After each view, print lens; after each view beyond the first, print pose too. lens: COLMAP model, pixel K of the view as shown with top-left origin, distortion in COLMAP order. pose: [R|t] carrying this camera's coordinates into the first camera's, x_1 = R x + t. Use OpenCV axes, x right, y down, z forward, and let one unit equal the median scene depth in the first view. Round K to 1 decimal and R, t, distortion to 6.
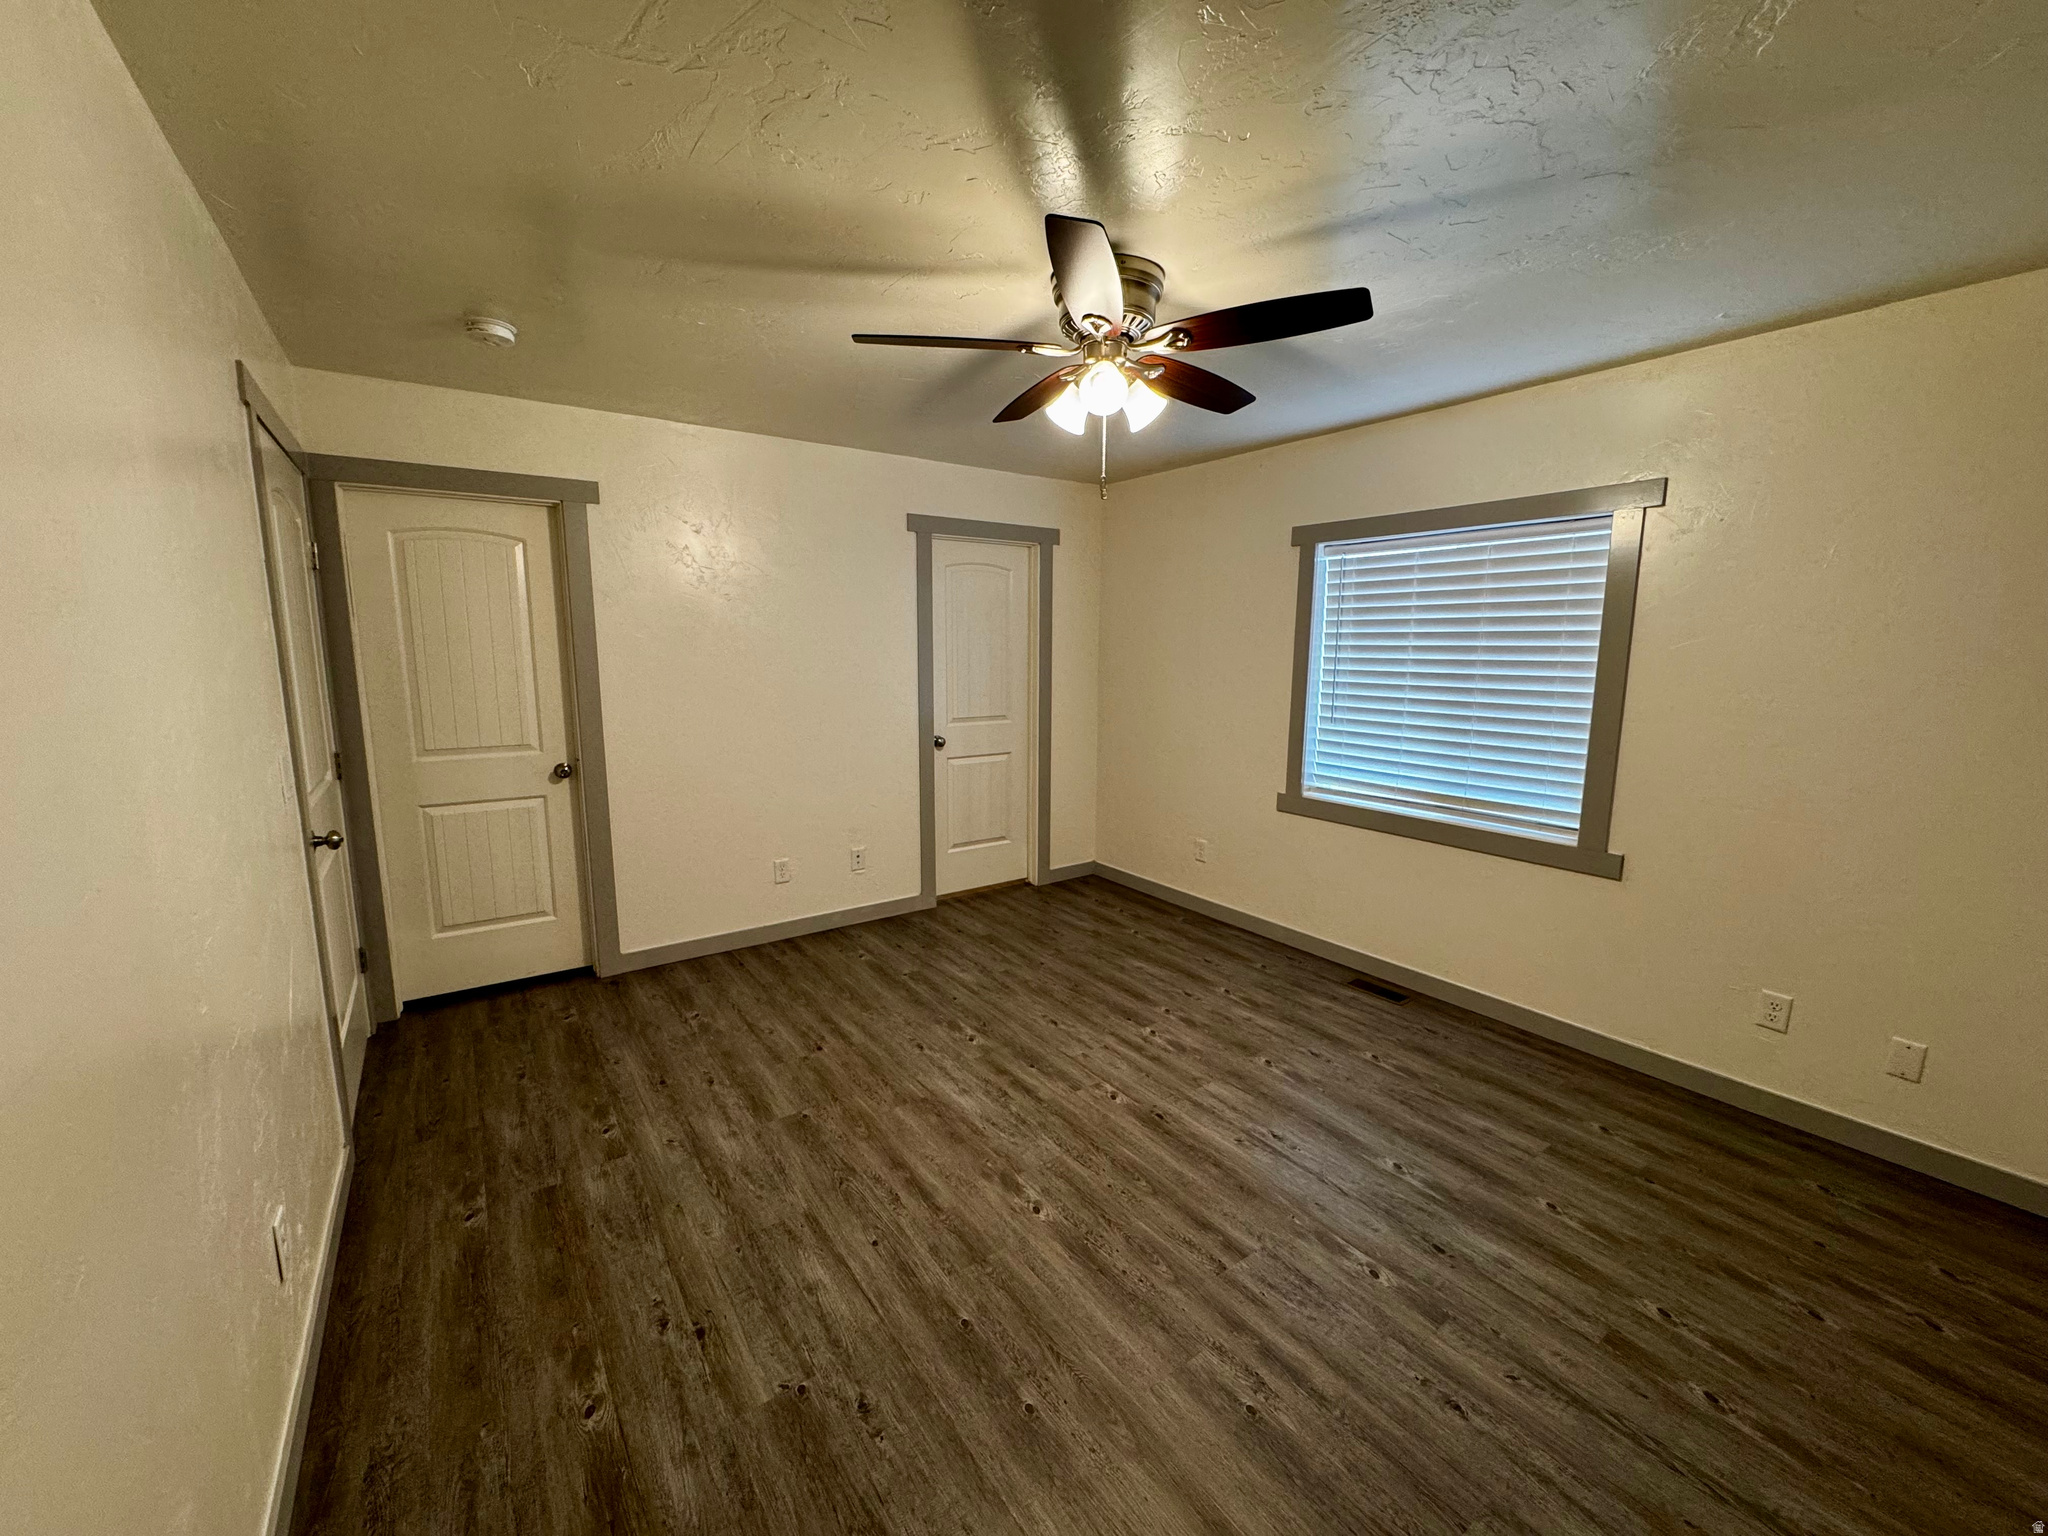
lens RADIAL K [[814.4, 0, 1026.1], [0, 814.4, 769.1], [0, 0, 1]] dist [-0.001890, 0.000079]
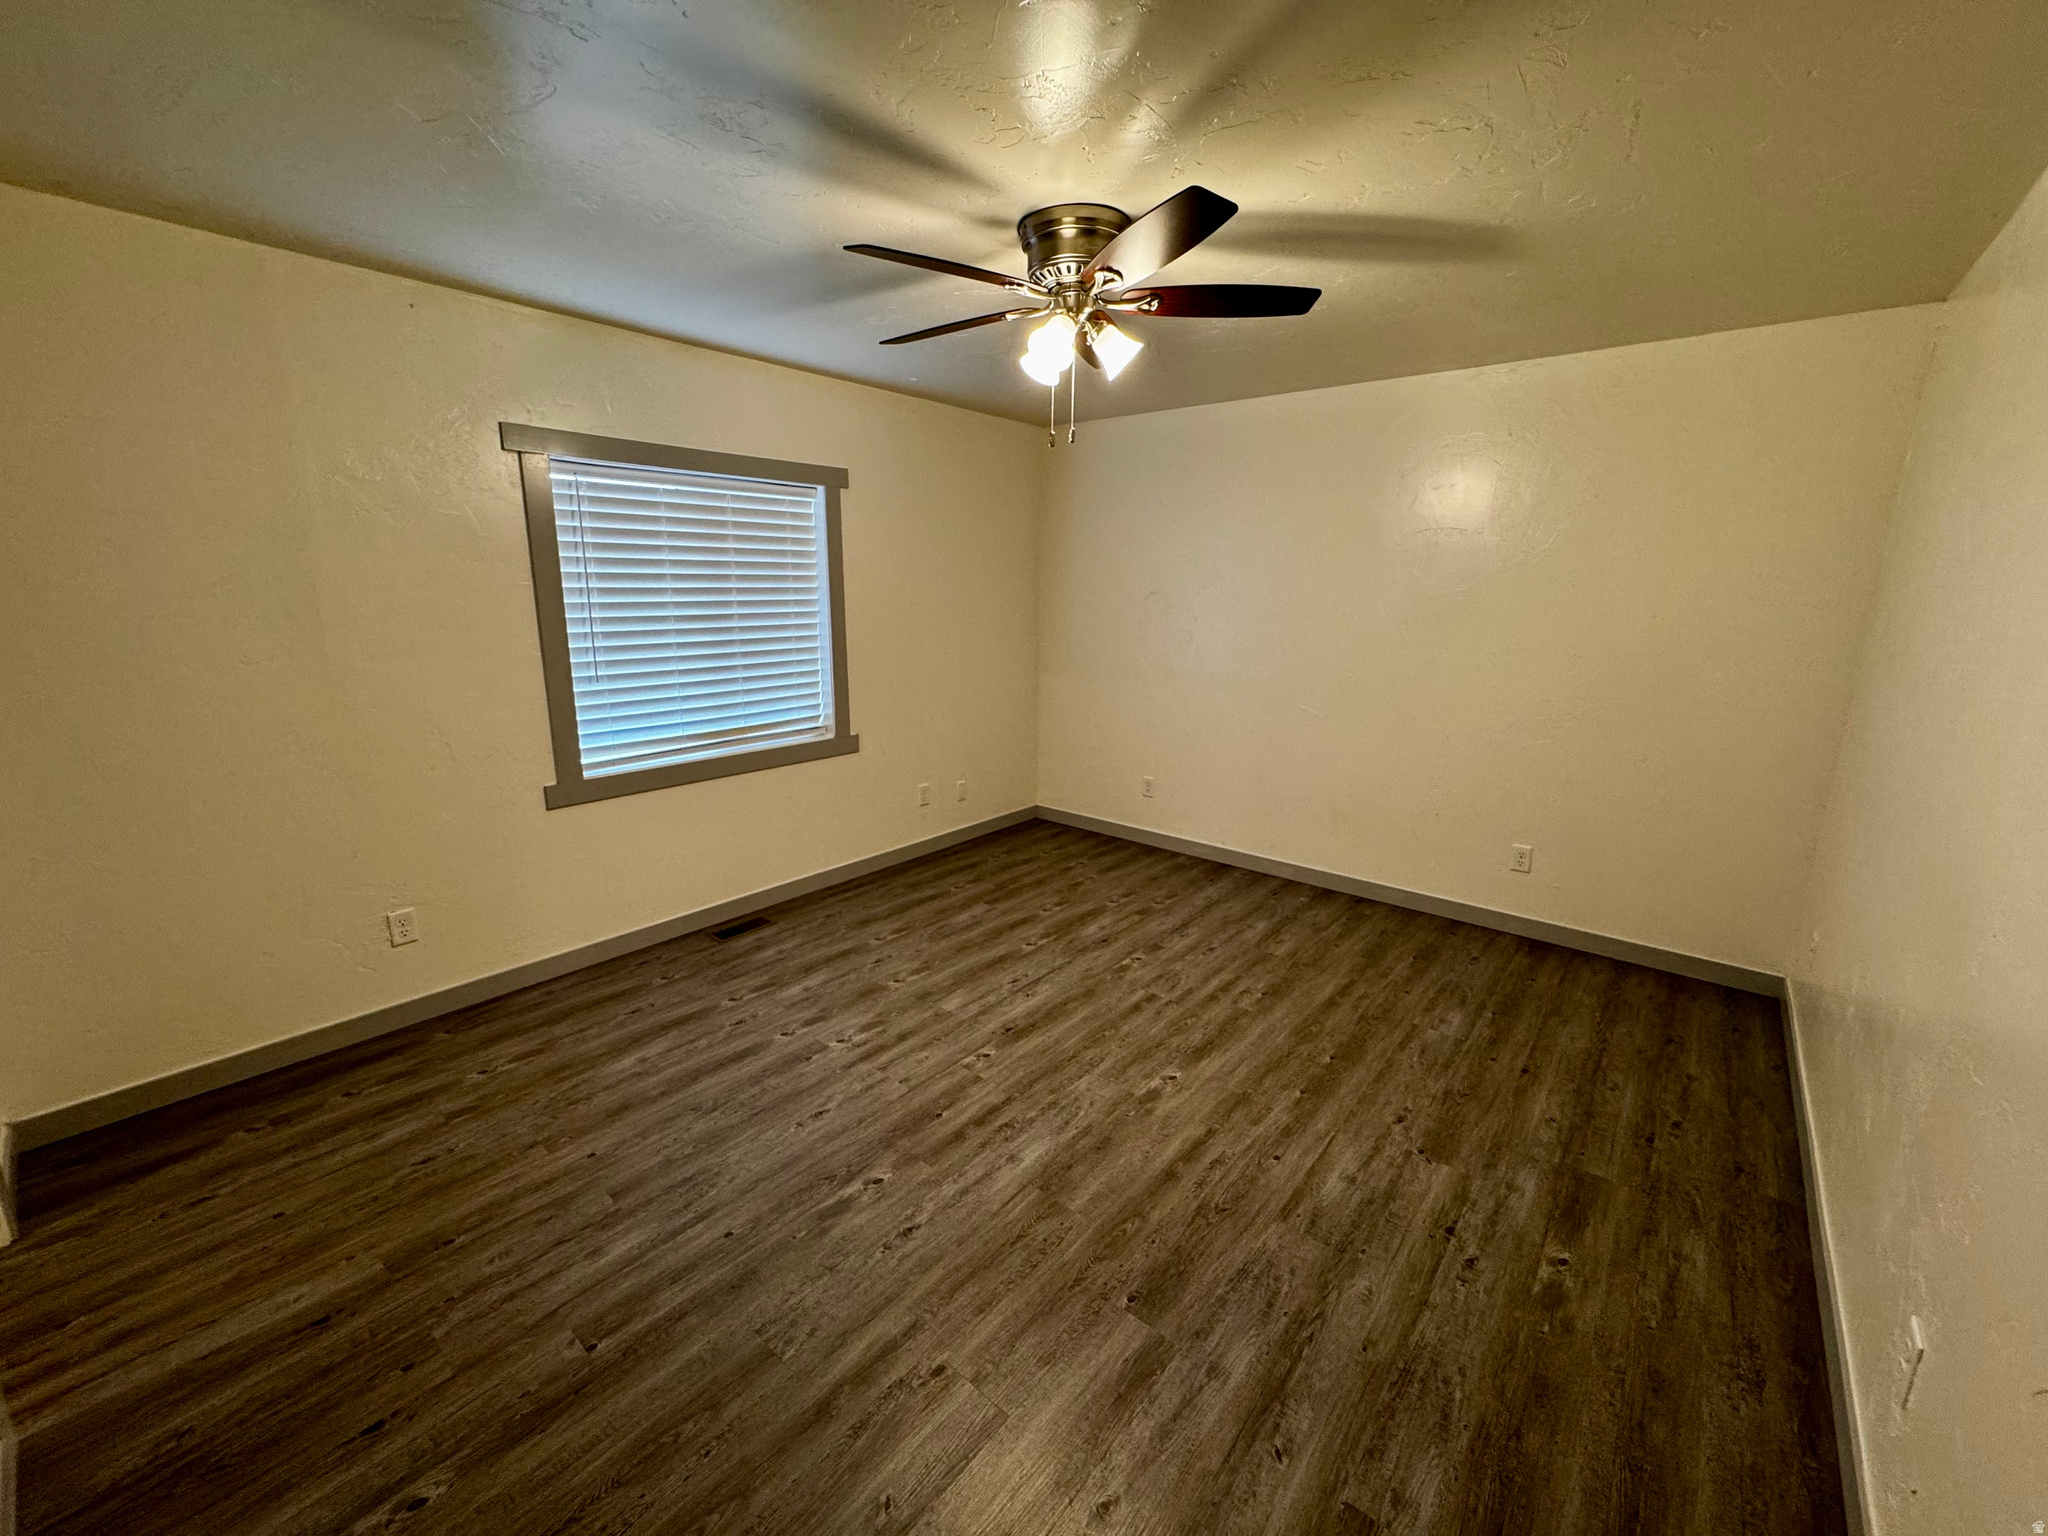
lens RADIAL K [[814.4, 0, 1026.1], [0, 814.4, 769.1], [0, 0, 1]] dist [-0.001890, 0.000079]
pose [[-0.253851, -0.223590, 0.941046, -0.854160], [0.137450, 0.954703, 0.263912, -0.208681], [-0.957427, 0.196341, -0.211620, 1.227992]]
